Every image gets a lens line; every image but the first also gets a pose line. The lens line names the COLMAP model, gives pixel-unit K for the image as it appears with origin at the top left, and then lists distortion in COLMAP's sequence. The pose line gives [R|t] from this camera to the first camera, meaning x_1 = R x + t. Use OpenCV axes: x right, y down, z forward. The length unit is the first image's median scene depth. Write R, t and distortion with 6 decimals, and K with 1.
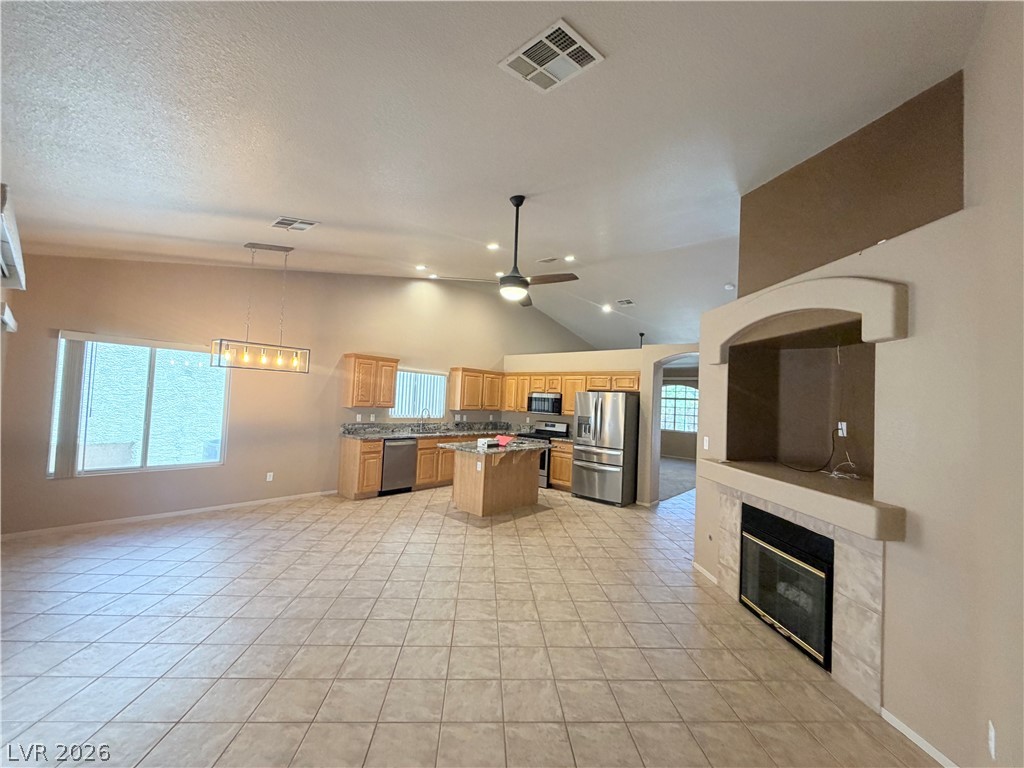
lens RADIAL K [[407.5, 0, 510.7], [0, 407.5, 384.4], [0, 0, 1]] dist [-0.000818, 0.000278]
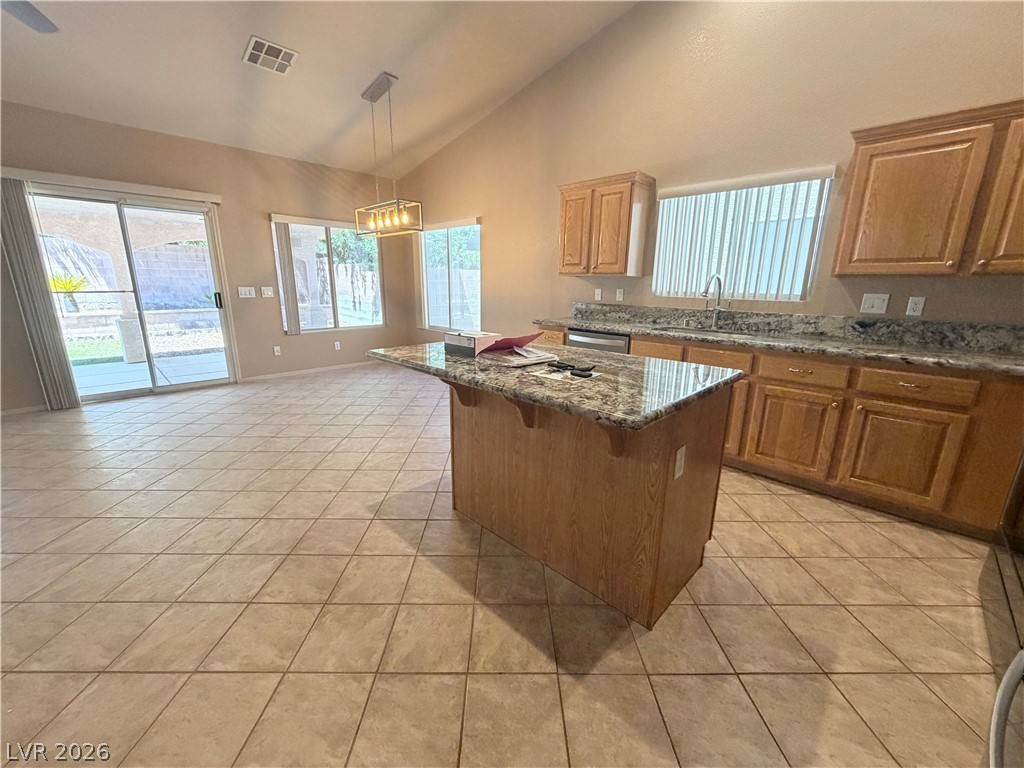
lens RADIAL K [[407.5, 0, 510.7], [0, 407.5, 384.4], [0, 0, 1]] dist [-0.000818, 0.000278]
pose [[-0.054661, 0.195438, -0.979192, 0.316446], [0.024883, 0.980620, 0.194334, 0.107866], [0.998195, -0.013743, -0.058465, 1.050860]]
